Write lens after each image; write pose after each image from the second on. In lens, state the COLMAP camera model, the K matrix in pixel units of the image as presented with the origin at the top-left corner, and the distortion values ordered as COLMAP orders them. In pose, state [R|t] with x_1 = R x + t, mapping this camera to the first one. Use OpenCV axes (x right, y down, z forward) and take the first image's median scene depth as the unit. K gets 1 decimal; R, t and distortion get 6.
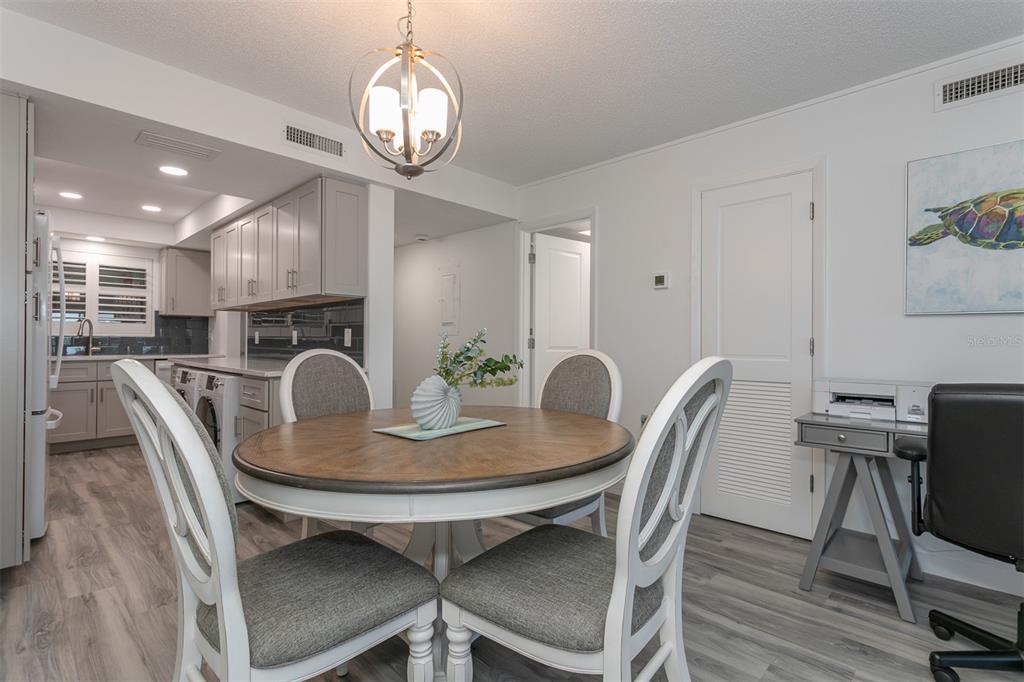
lens RADIAL K [[494.8, 0, 512.6], [0, 494.8, 343.1], [0, 0, 1]] dist [0.006040, -0.000980]
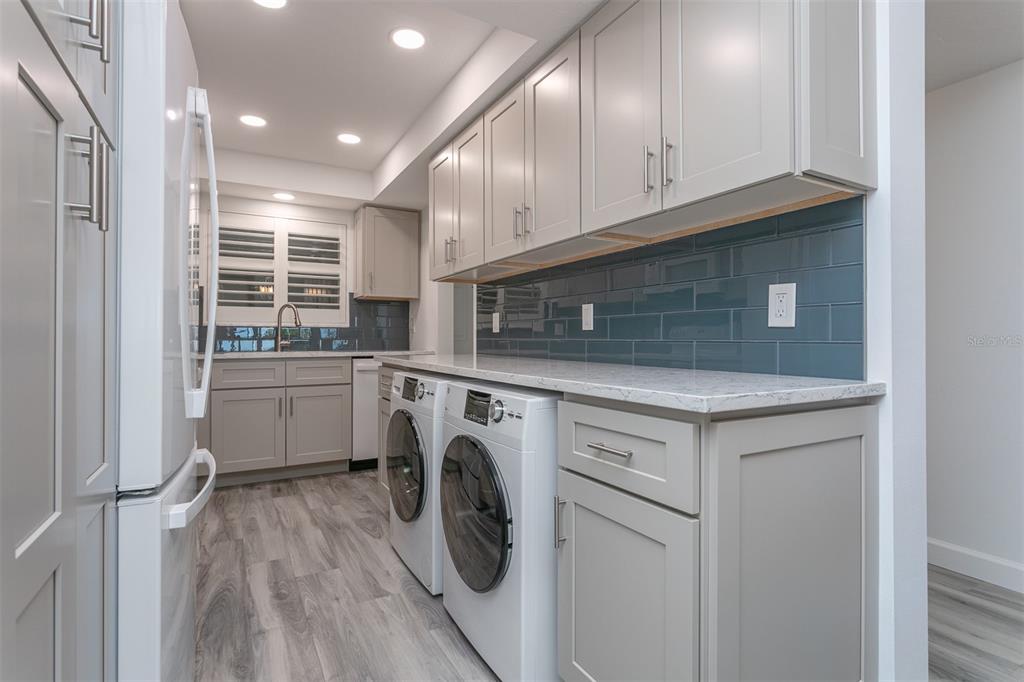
lens RADIAL K [[508.0, 0, 506.6], [0, 508.0, 339.8], [0, 0, 1]] dist [-0.018975, 0.002306]
pose [[0.956178, -0.007938, -0.292679, -0.286761], [0.007285, 0.999968, -0.003321, 0.011878], [0.292696, 0.001043, 0.956205, 0.356844]]
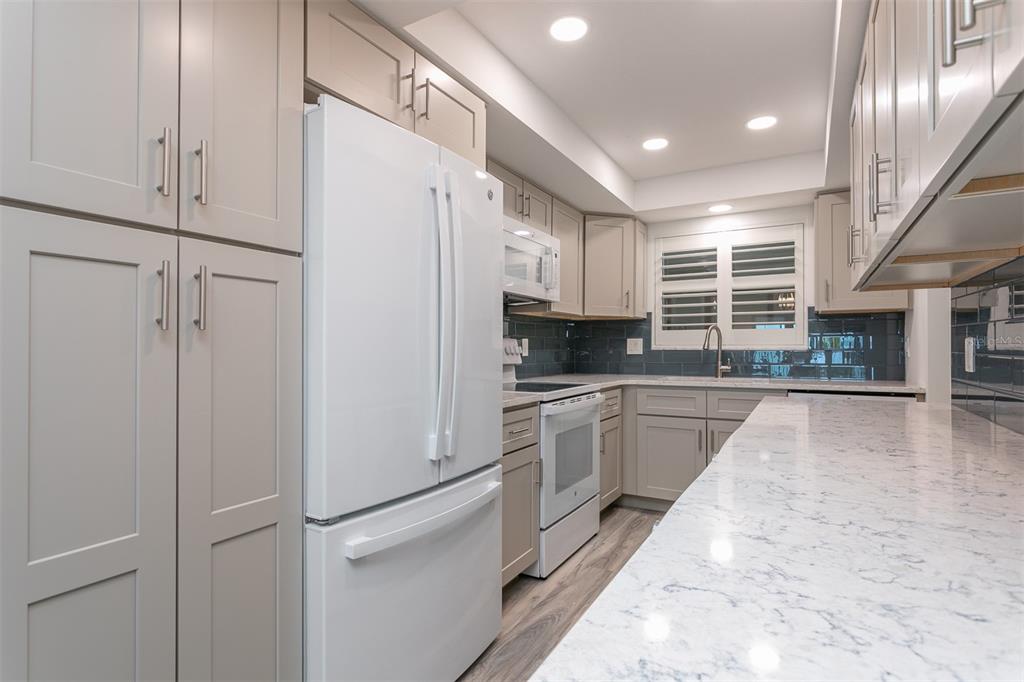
lens RADIAL K [[508.0, 0, 507.8], [0, 508.0, 345.9], [0, 0, 1]] dist [-0.018975, 0.002306]
pose [[0.229613, -0.009167, -0.973239, -0.220255], [0.001956, 0.999958, -0.008957, -0.013228], [0.973280, 0.000153, 0.229621, 0.538167]]
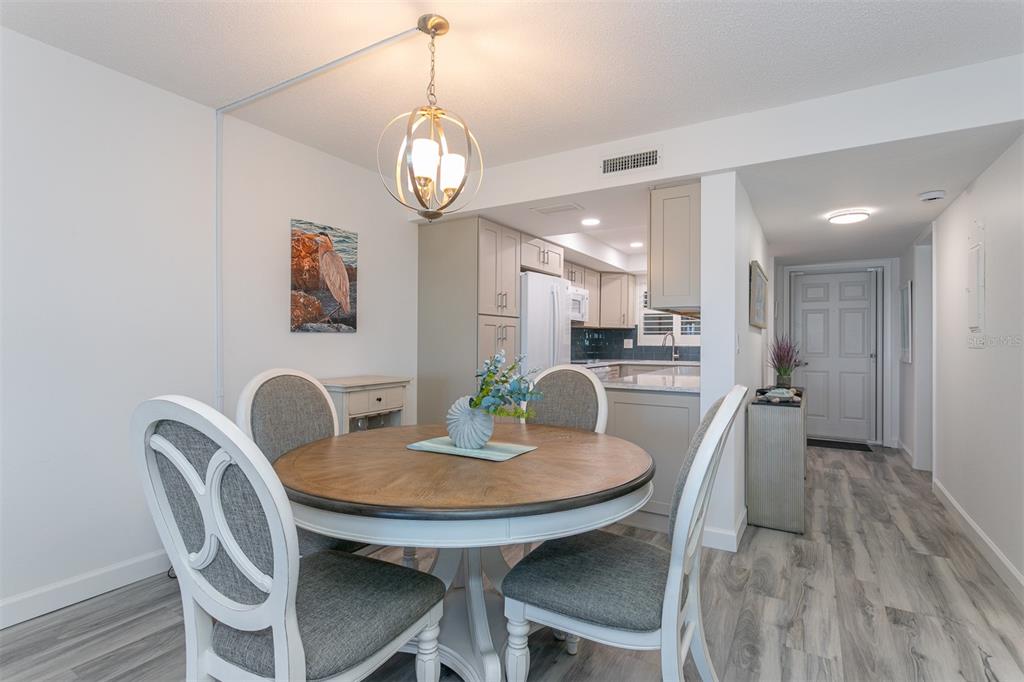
lens RADIAL K [[494.8, 0, 517.0], [0, 494.8, 340.5], [0, 0, 1]] dist [0.006040, -0.000980]
pose [[0.224691, -0.008217, -0.974395, 0.311496], [-0.003567, 0.999951, -0.009255, -0.014420], [0.974423, 0.005555, 0.224651, 0.308832]]
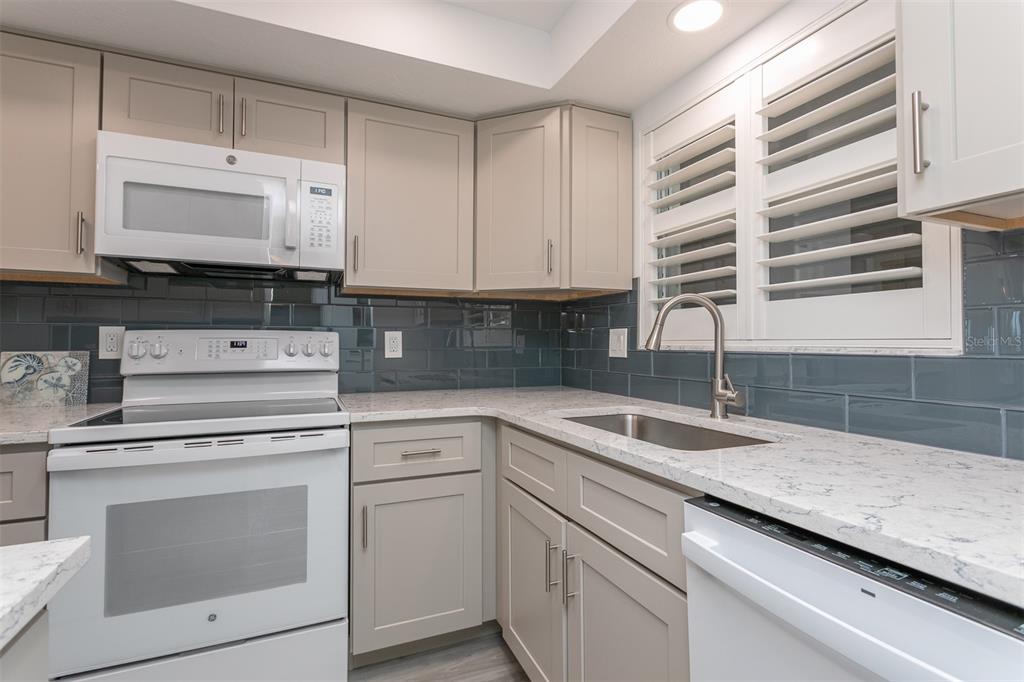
lens RADIAL K [[494.8, 0, 511.1], [0, 494.8, 331.9], [0, 0, 1]] dist [0.006040, -0.000980]
pose [[-0.386088, -0.027344, -0.922057, -0.518409], [-0.001444, 0.999577, -0.029039, -0.016079], [0.922461, -0.009880, -0.385964, 0.984564]]
